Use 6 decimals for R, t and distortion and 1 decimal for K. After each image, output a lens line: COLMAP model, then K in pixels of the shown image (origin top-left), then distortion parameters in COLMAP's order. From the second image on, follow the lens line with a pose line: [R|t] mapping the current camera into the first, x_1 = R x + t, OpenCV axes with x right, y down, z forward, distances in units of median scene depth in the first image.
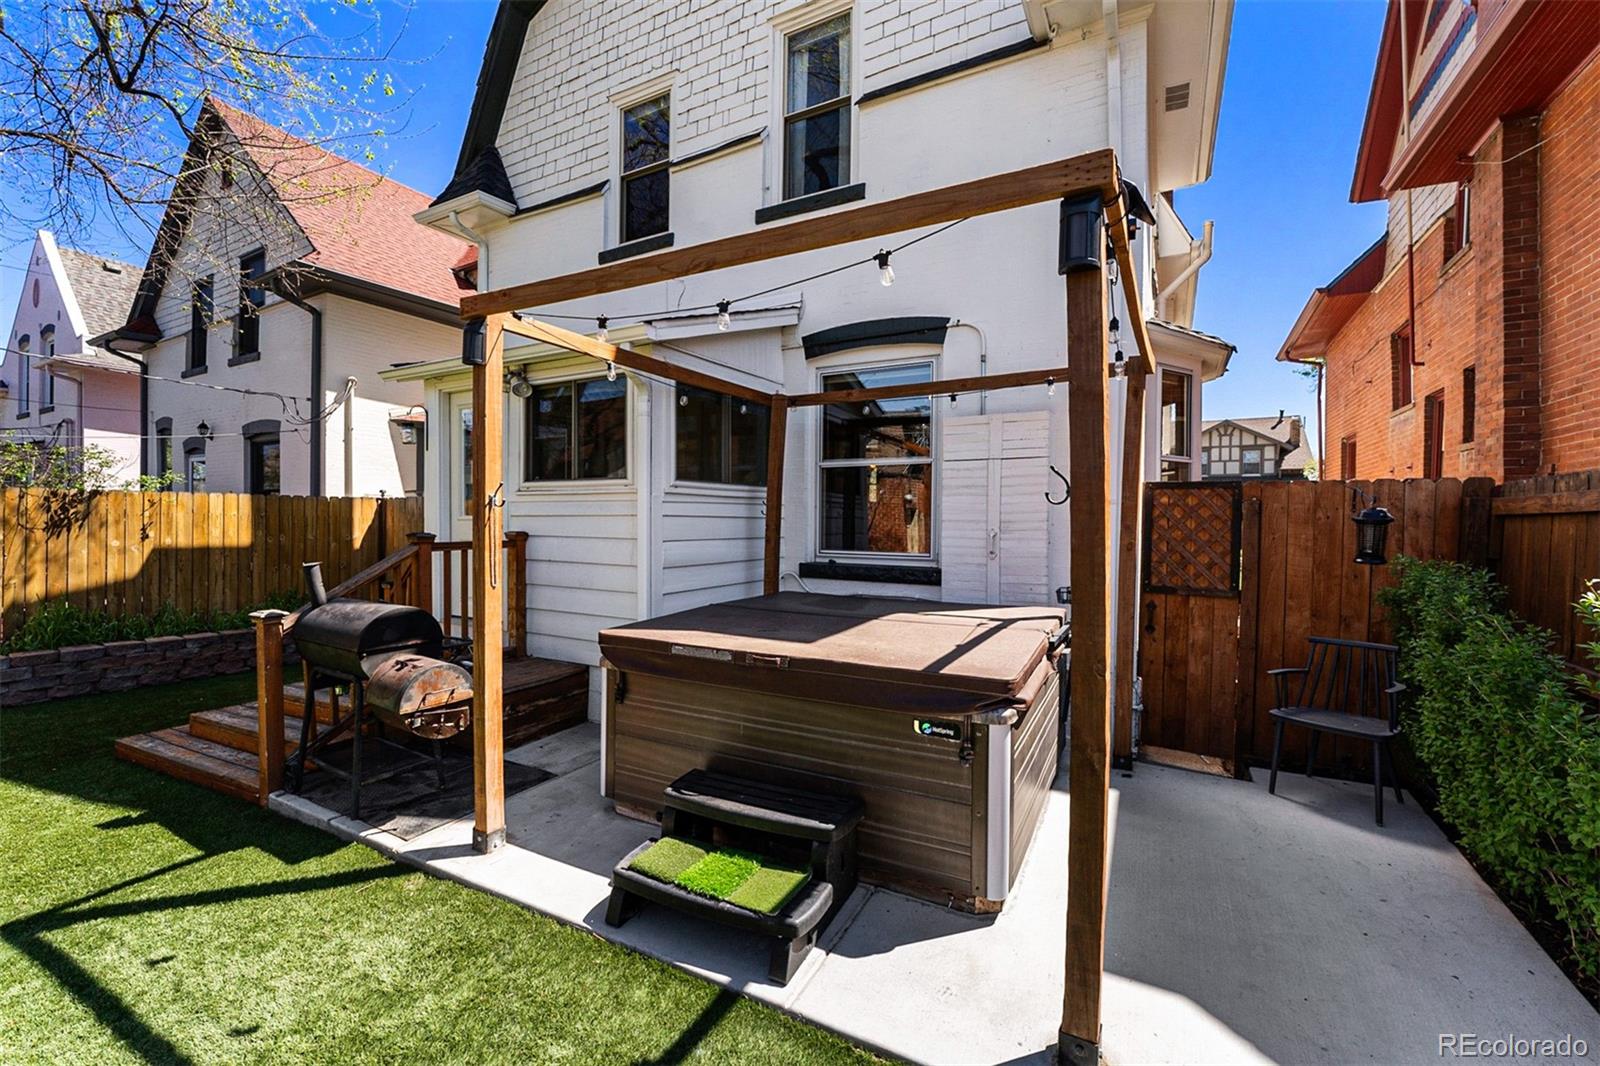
lens RADIAL K [[662.6, 0, 790.7], [0, 662.6, 526.8], [0, 0, 1]] dist [-0.007496, 0.000167]
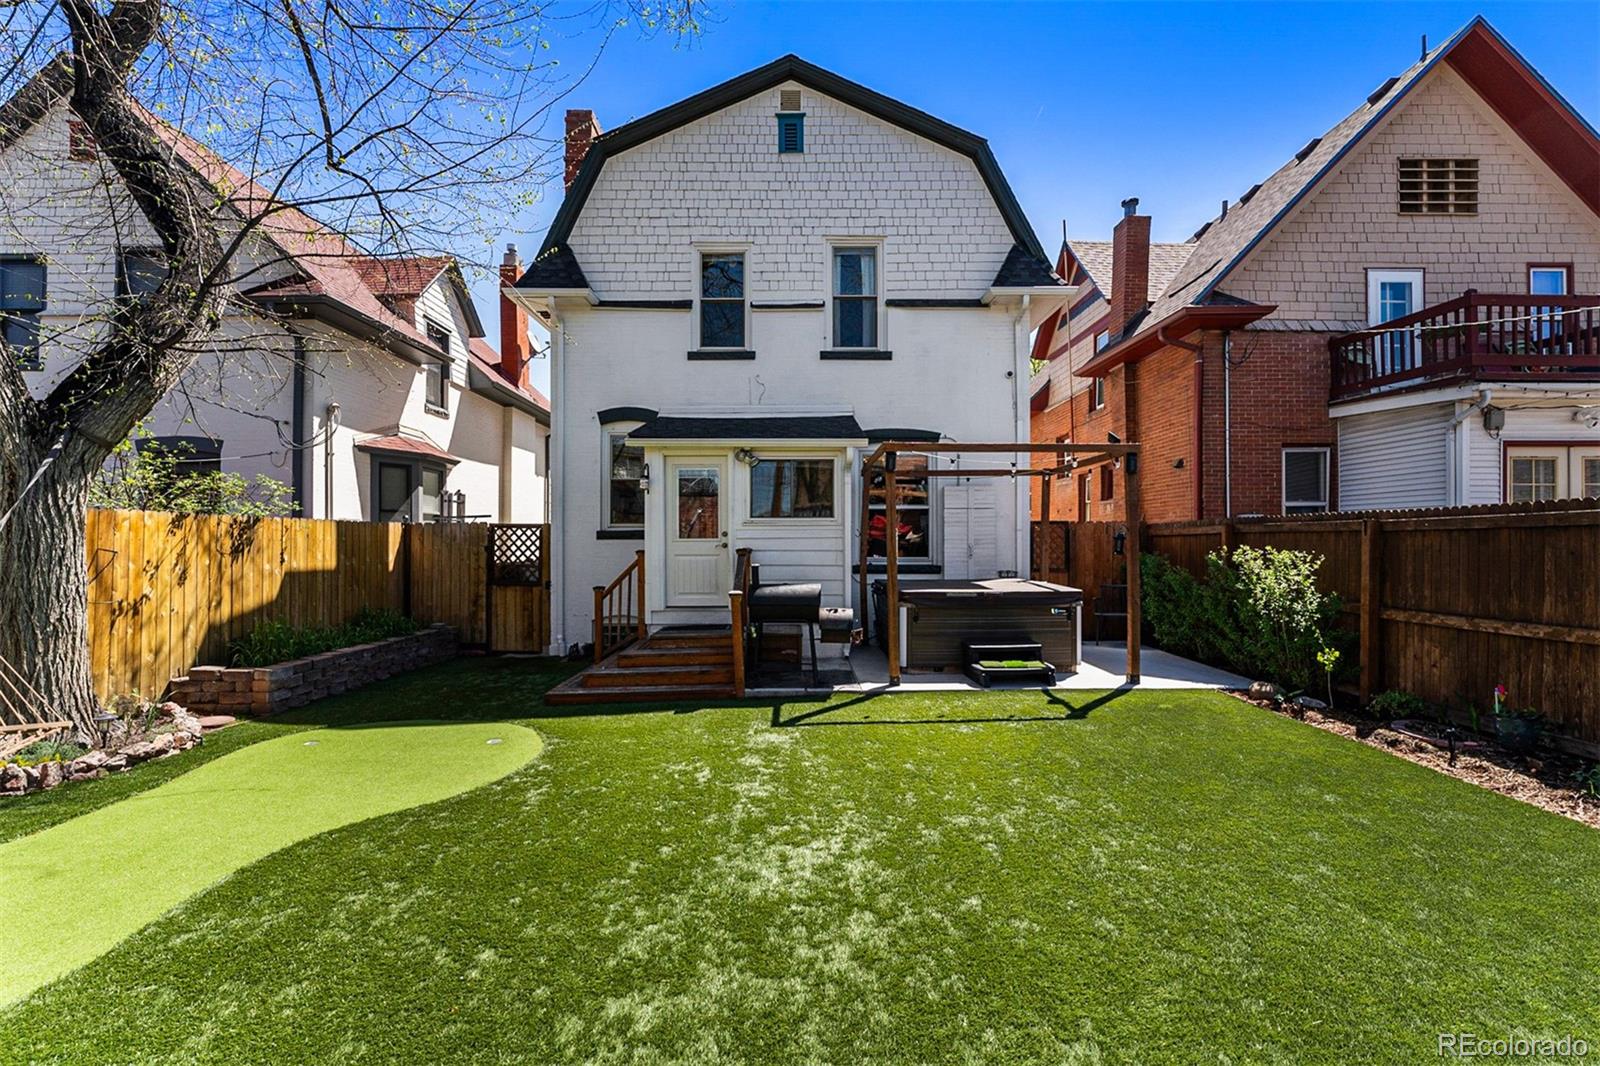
lens RADIAL K [[682.6, 0, 795.1], [0, 682.6, 537.6], [0, 0, 1]] dist [-0.001566, -0.000072]
pose [[0.871296, -0.006676, 0.490712, -0.868029], [0.013529, 0.999854, -0.010420, 0.000494], [-0.490571, 0.015718, 0.871259, -0.402082]]
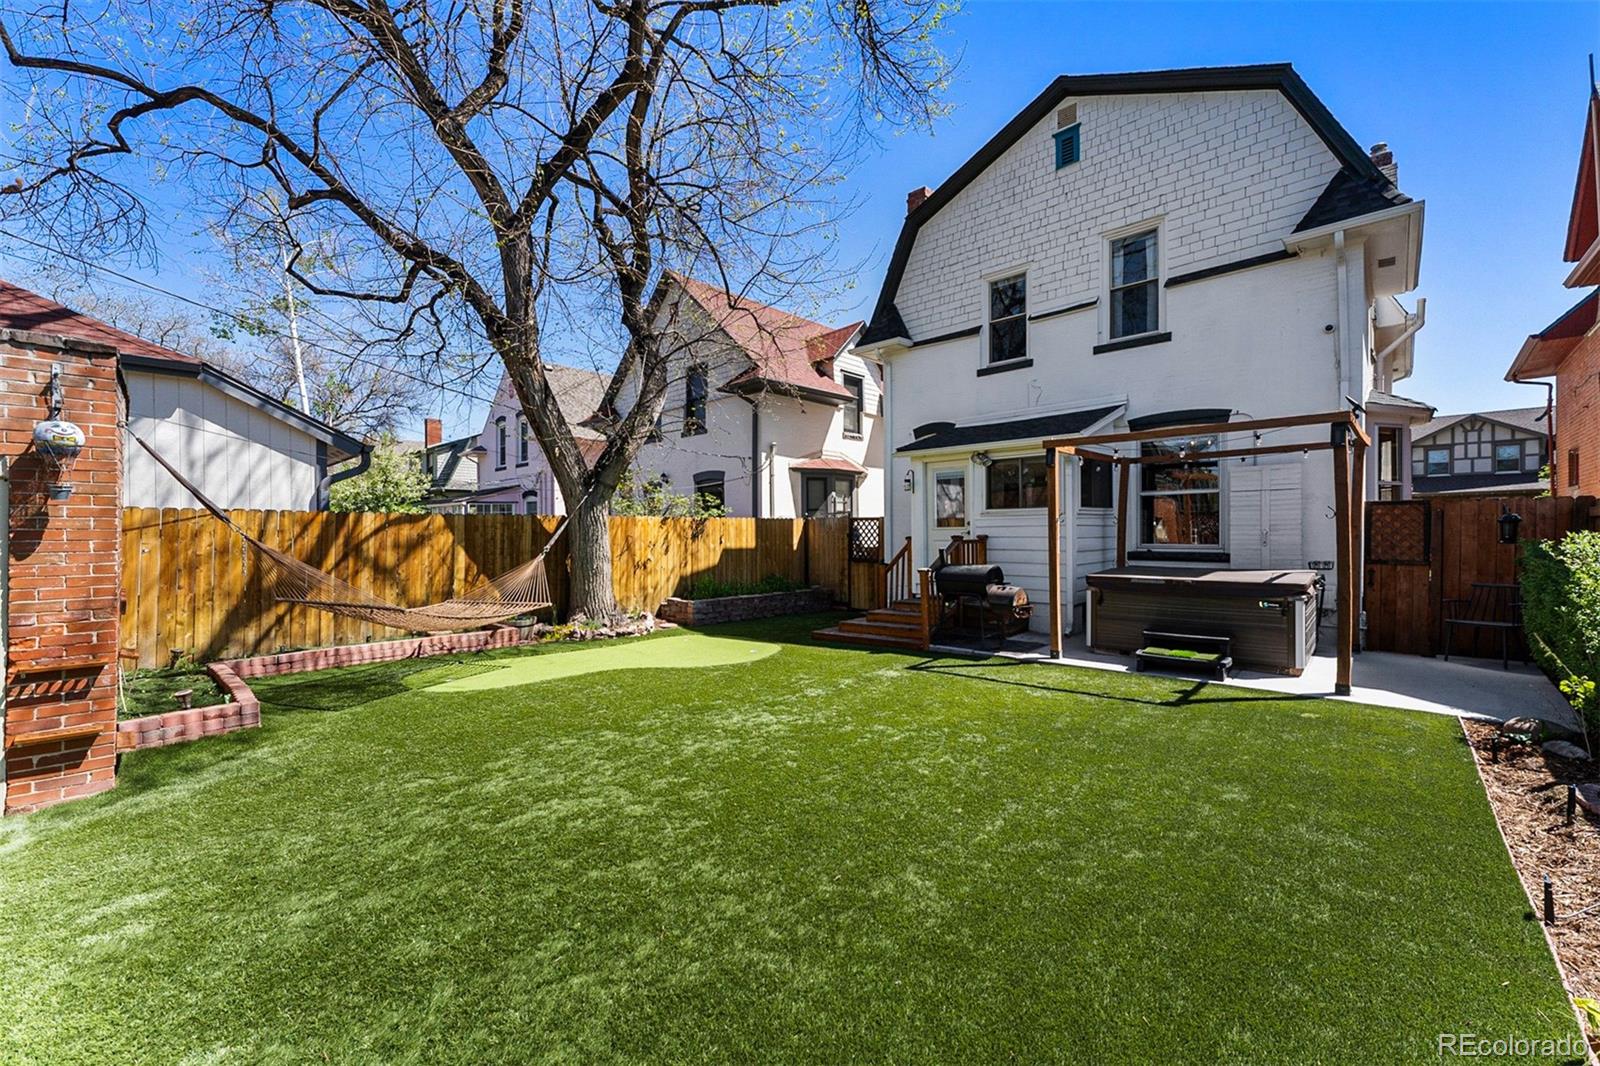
lens RADIAL K [[632.9, 0, 795.5], [0, 632.9, 535.8], [0, 0, 1]] dist [0.001126, -0.000072]
pose [[0.969609, -0.014188, -0.244250, -0.376974], [0.013511, 0.999899, -0.004445, 0.008115], [0.244288, 0.001010, 0.969702, -0.721183]]
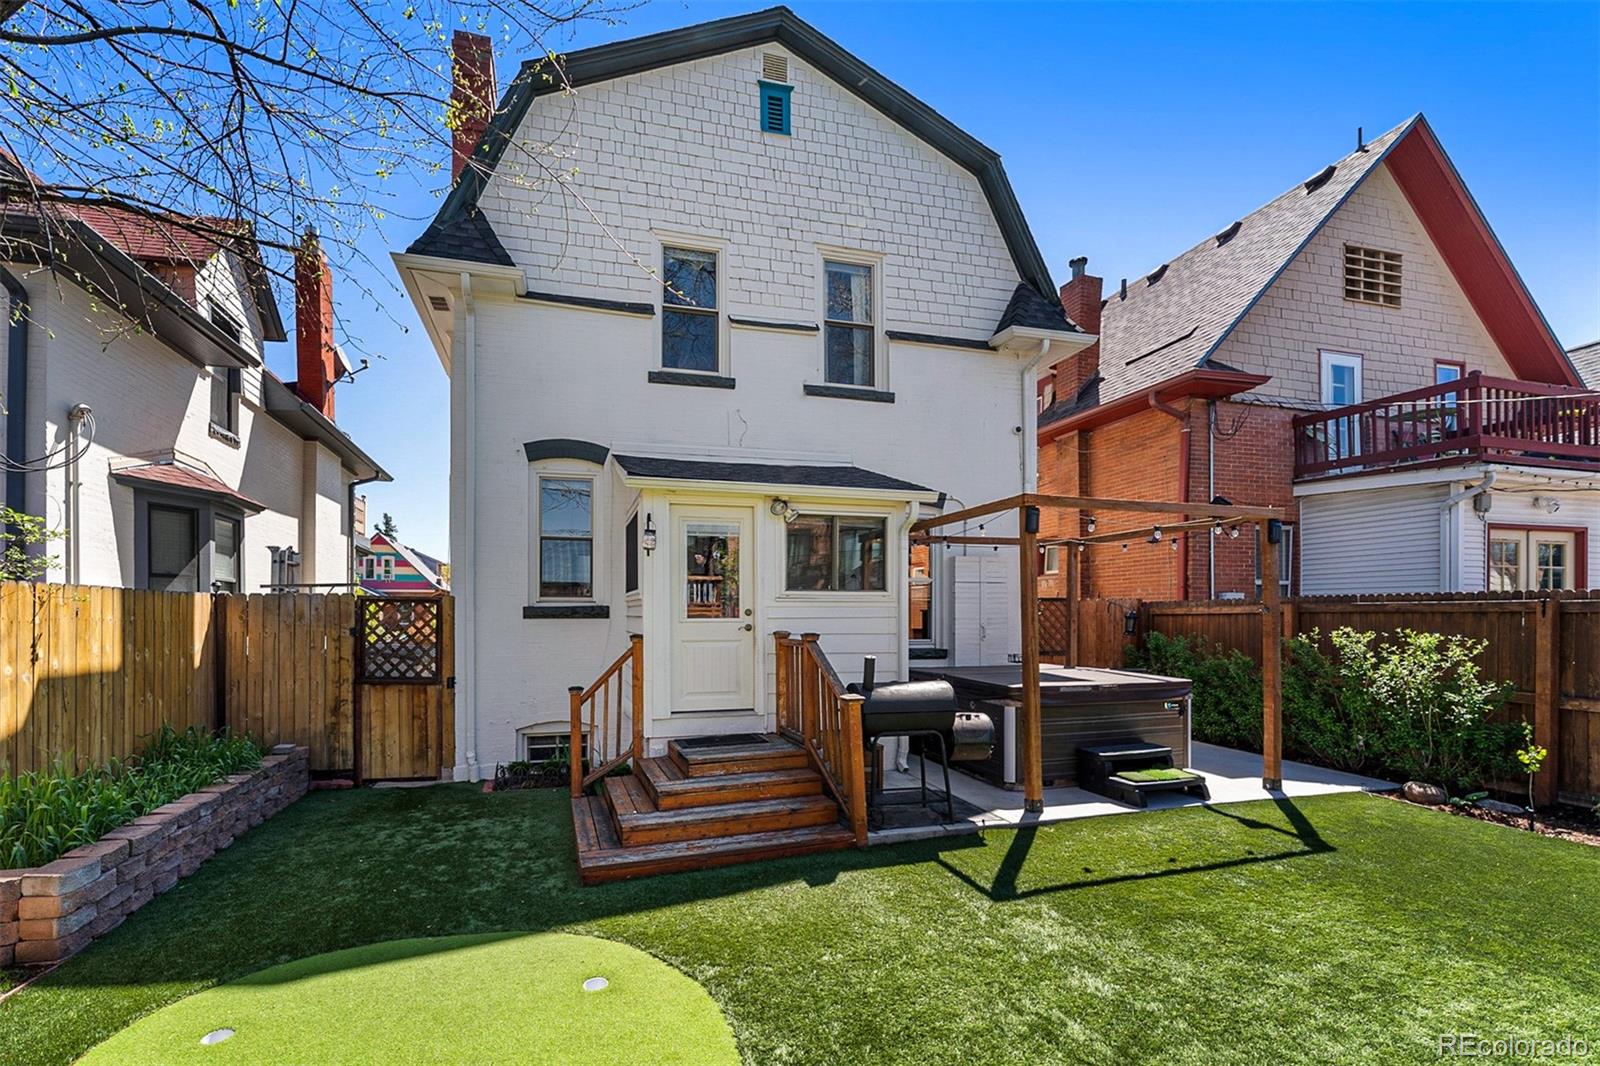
lens RADIAL K [[694.0, 0, 740.0], [0, 694.0, 615.1], [0, 0, 1]] dist [0.000774, 0.000273]
pose [[0.720498, -0.007371, 0.693418, -1.038720], [0.013287, 0.999907, -0.003177, -0.014793], [-0.693329, 0.011502, 0.720529, 0.098591]]
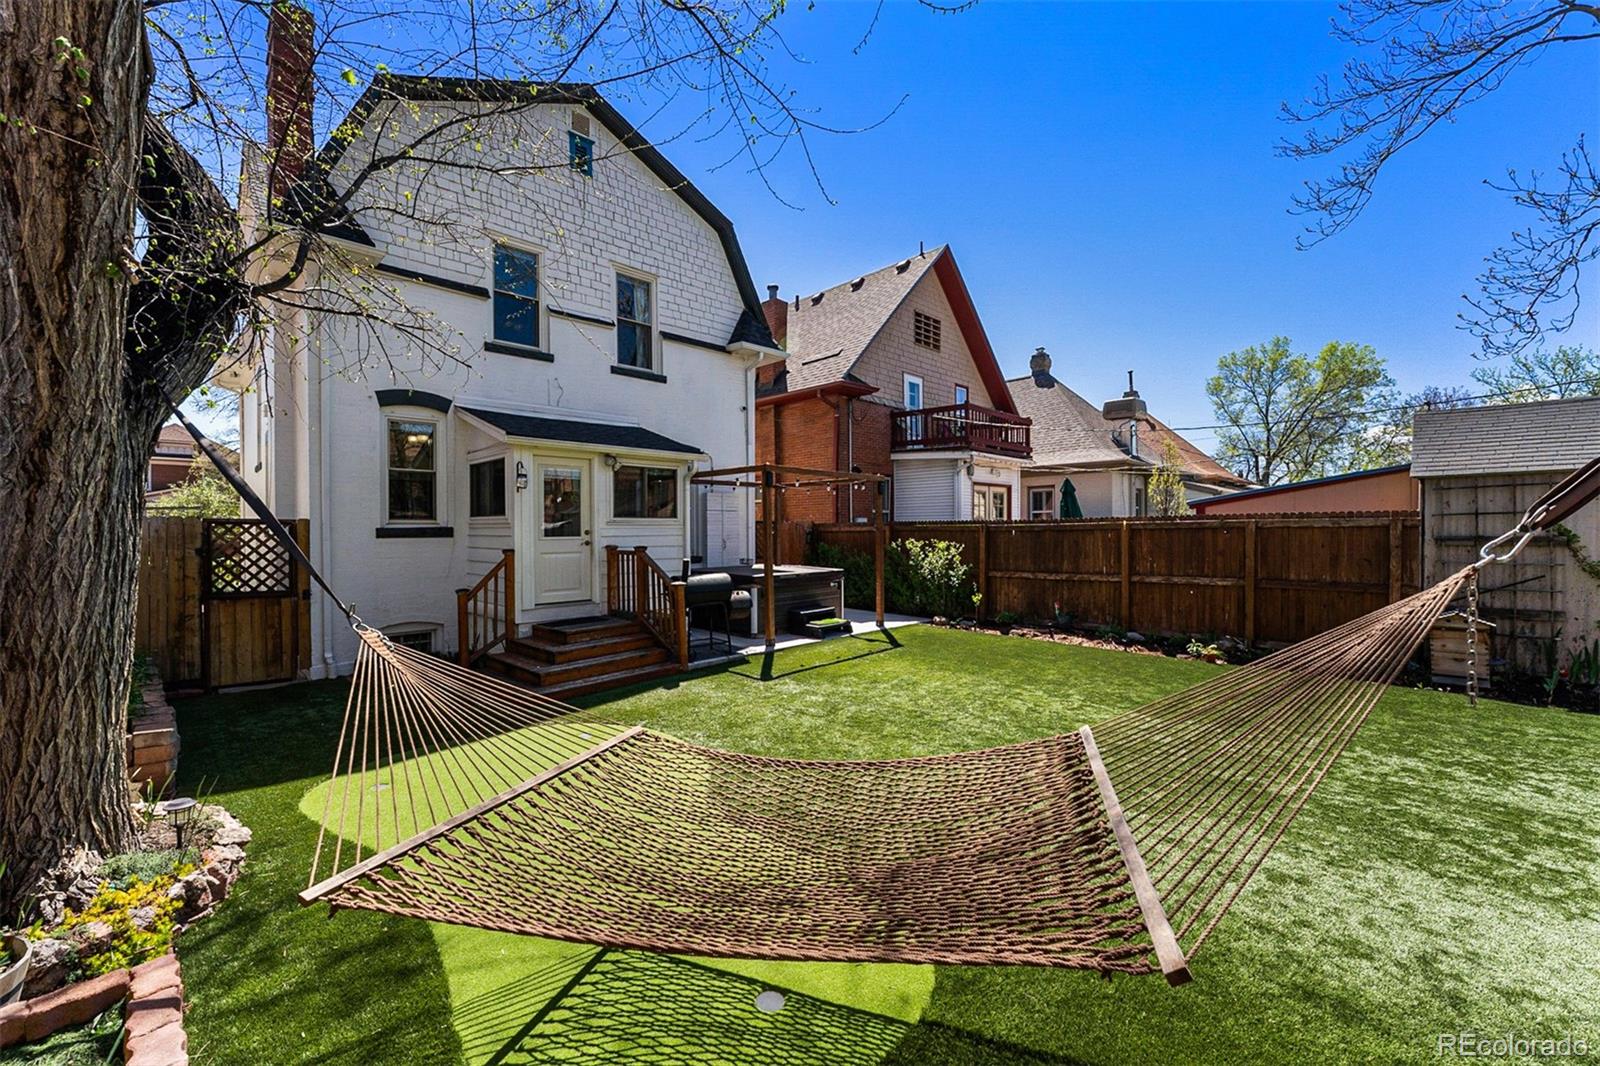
lens RADIAL K [[651.2, 0, 793.0], [0, 651.2, 533.2], [0, 0, 1]] dist [-0.000122, -0.000022]
pose [[0.283657, -0.014386, 0.958818, -1.502812], [0.016353, 0.999815, 0.010163, -0.026704], [-0.958786, 0.012797, 0.283839, 0.020260]]
